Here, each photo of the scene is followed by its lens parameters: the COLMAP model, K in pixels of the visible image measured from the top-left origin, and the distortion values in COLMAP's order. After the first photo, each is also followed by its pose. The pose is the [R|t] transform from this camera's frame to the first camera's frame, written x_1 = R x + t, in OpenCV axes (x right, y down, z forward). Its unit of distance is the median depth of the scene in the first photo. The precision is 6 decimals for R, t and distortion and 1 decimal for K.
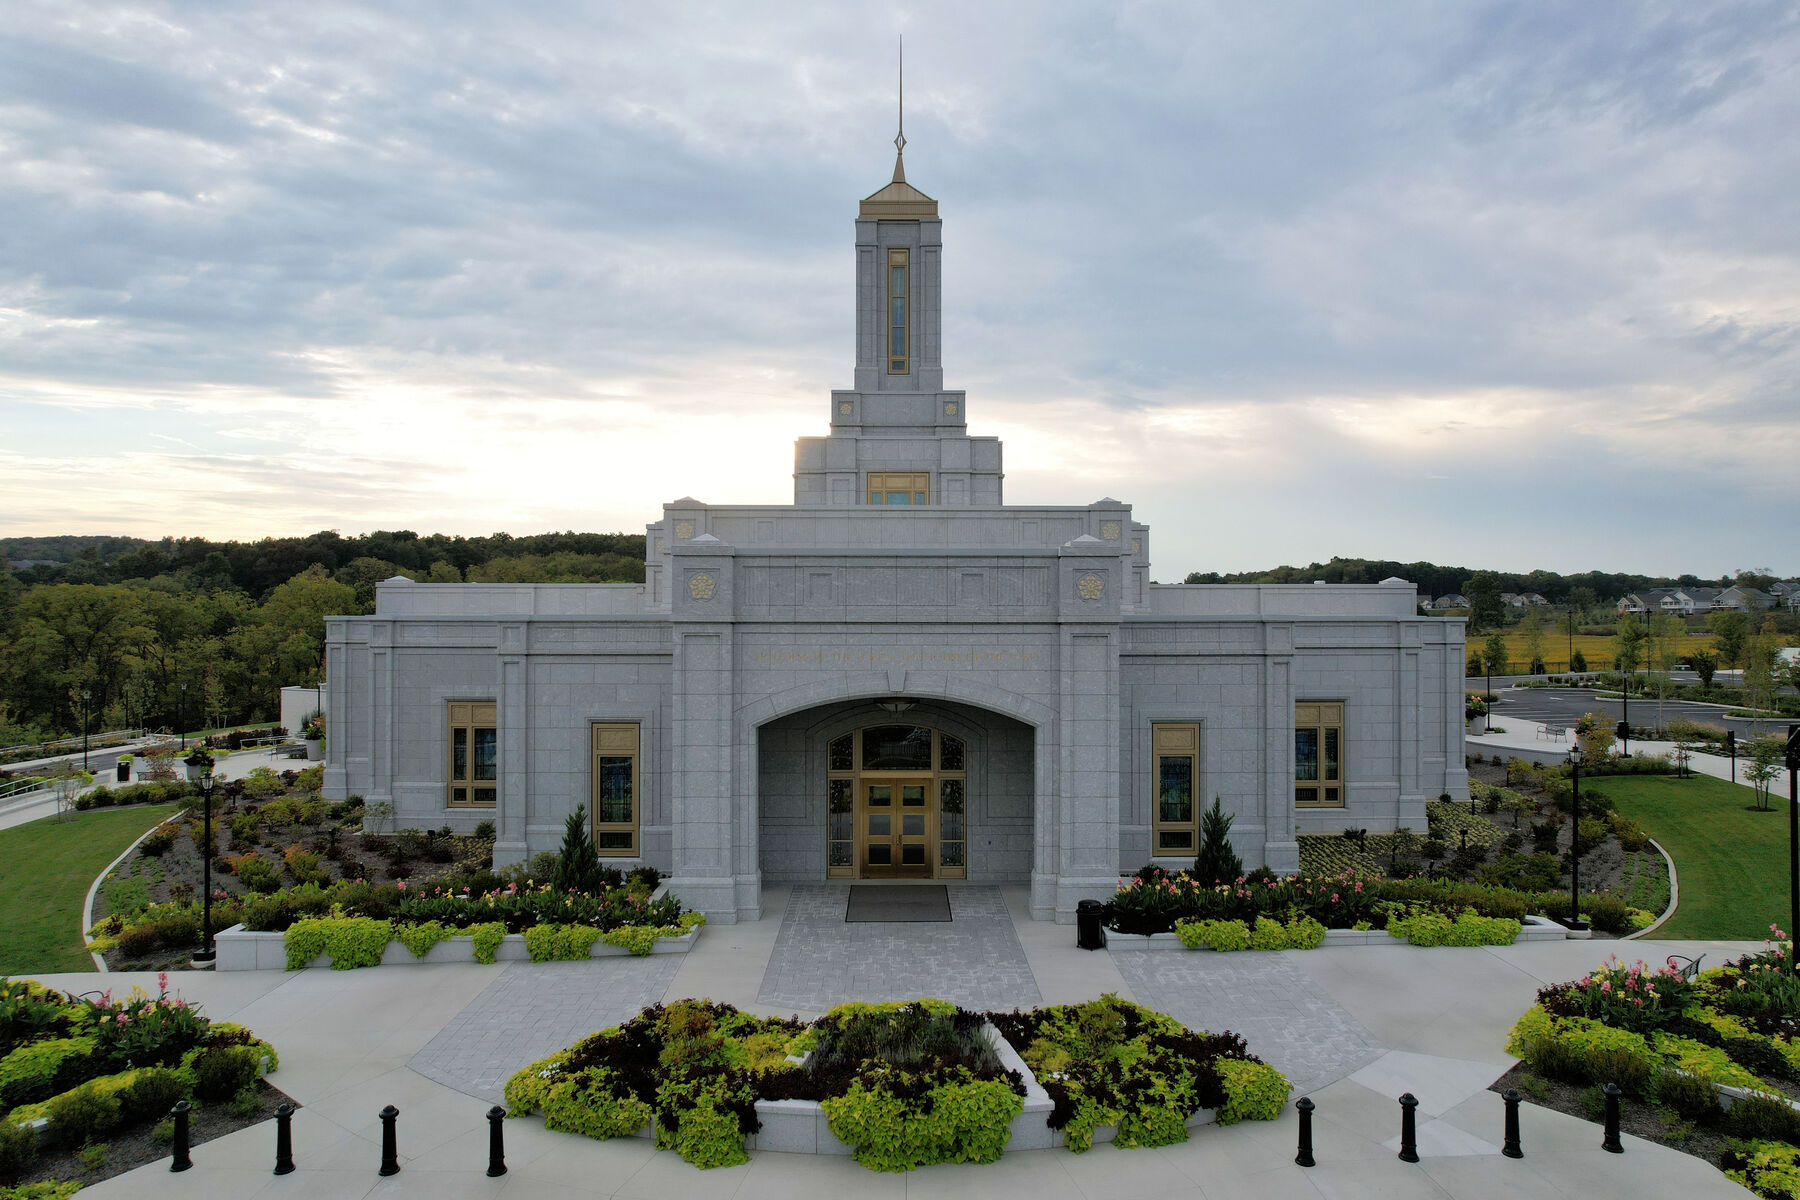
lens RADIAL K [[1136.5, 0, 932.6], [0, 1136.5, 513.5], [0, 0, 1]] dist [-0.042447, 0.027927]
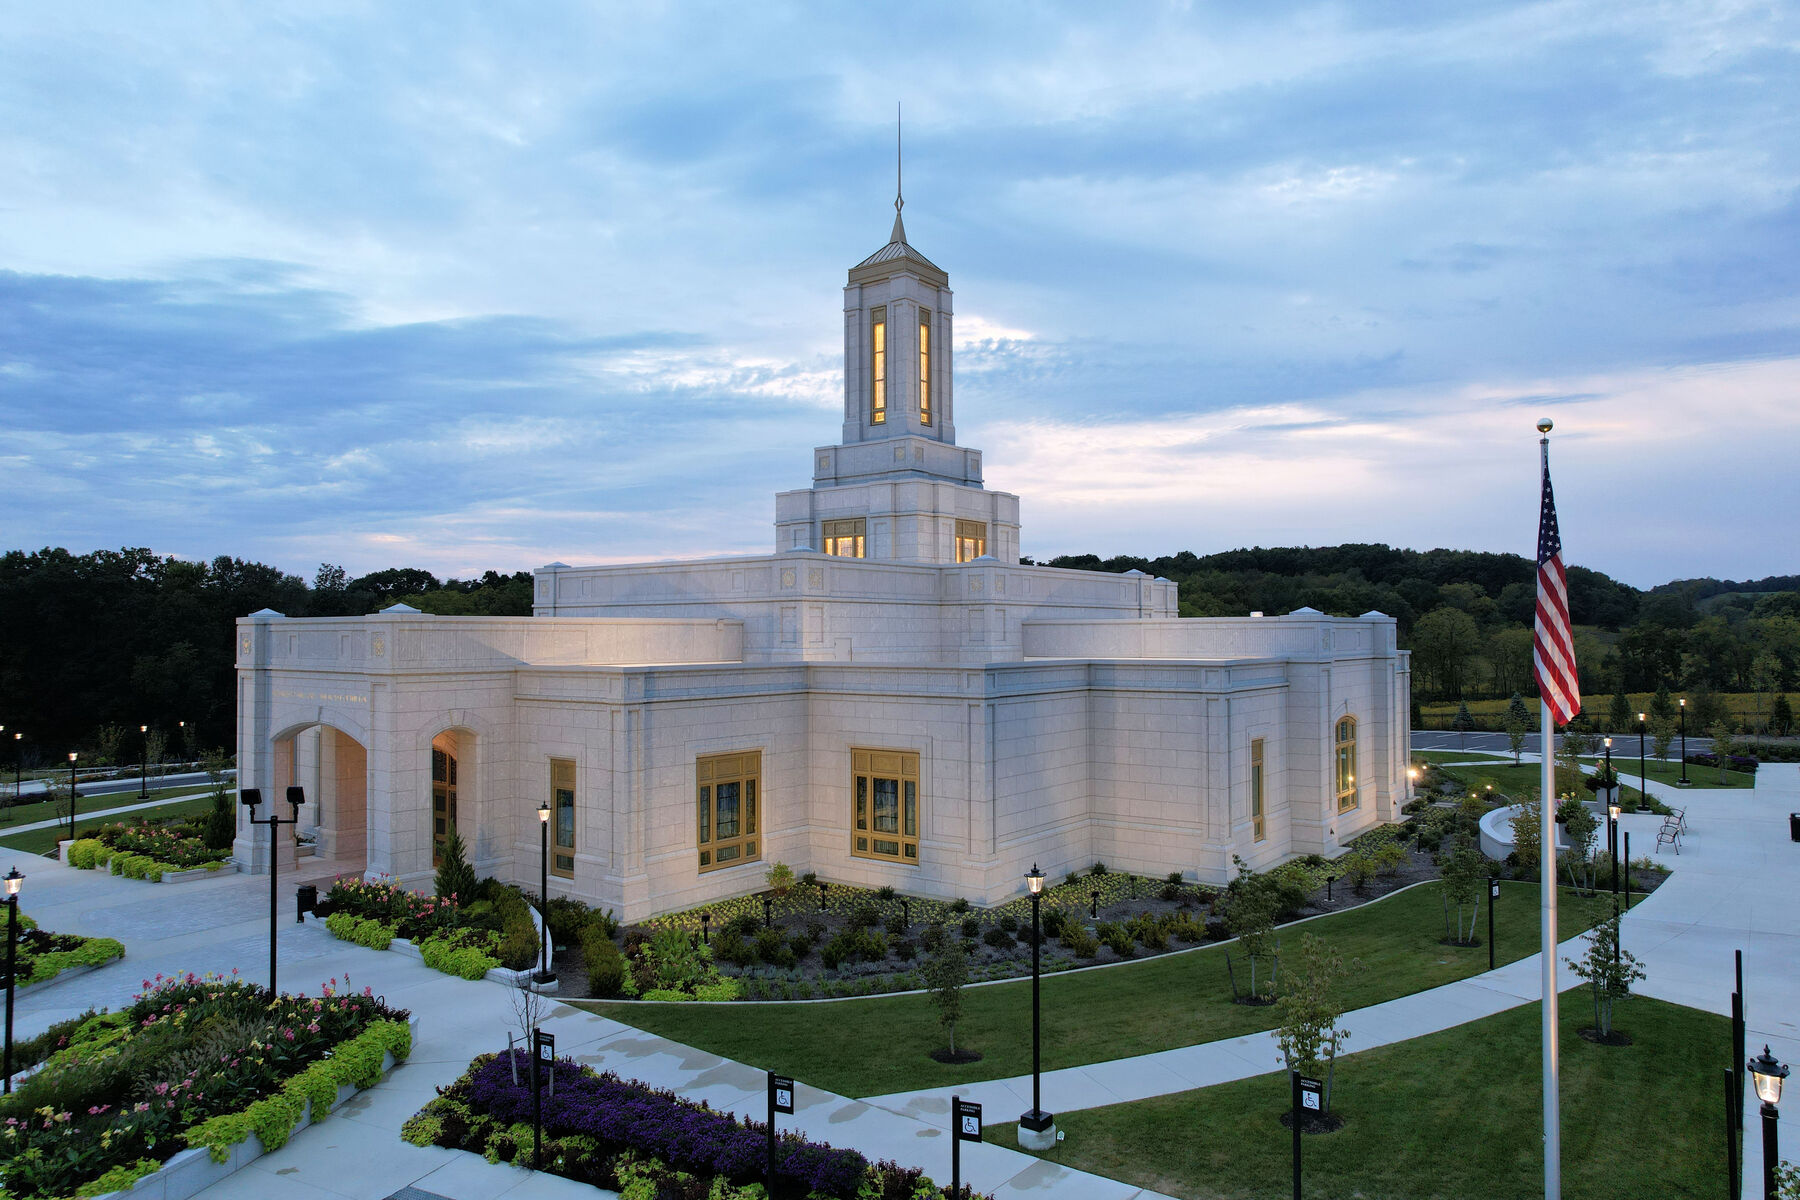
lens RADIAL K [[1136.5, 0, 914.2], [0, 1136.5, 519.4], [0, 0, 1]] dist [-0.042447, 0.027927]
pose [[0.791222, -0.065551, -0.608005, 0.954787], [0.062257, 0.997707, -0.026548, -0.004015], [0.608351, -0.016847, 0.793489, 0.249287]]
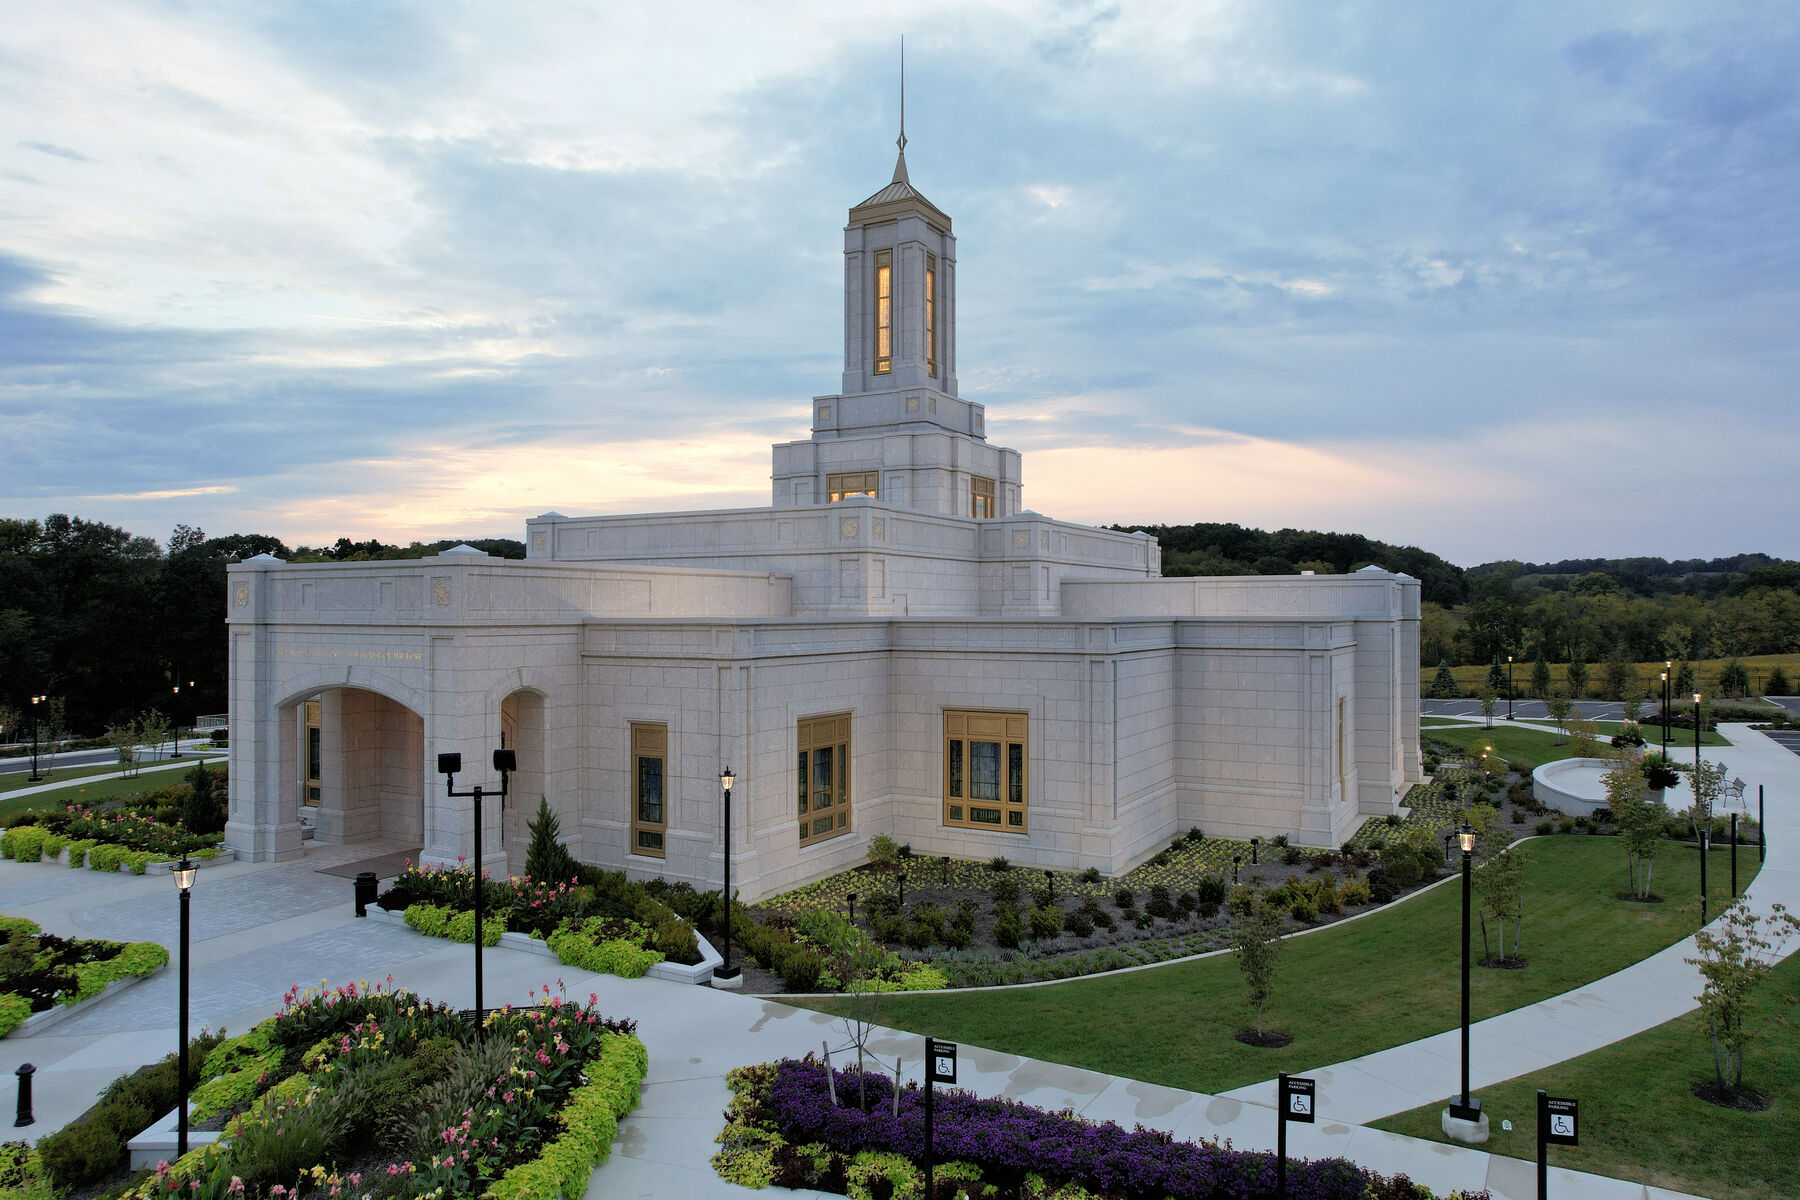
lens RADIAL K [[1136.5, 0, 913.7], [0, 1136.5, 520.7], [0, 0, 1]] dist [-0.042447, 0.027927]
pose [[0.863095, -0.040546, -0.503411, 0.740669], [0.048572, 0.998816, 0.002828, 0.009569], [0.502700, -0.026893, 0.864042, 0.199431]]
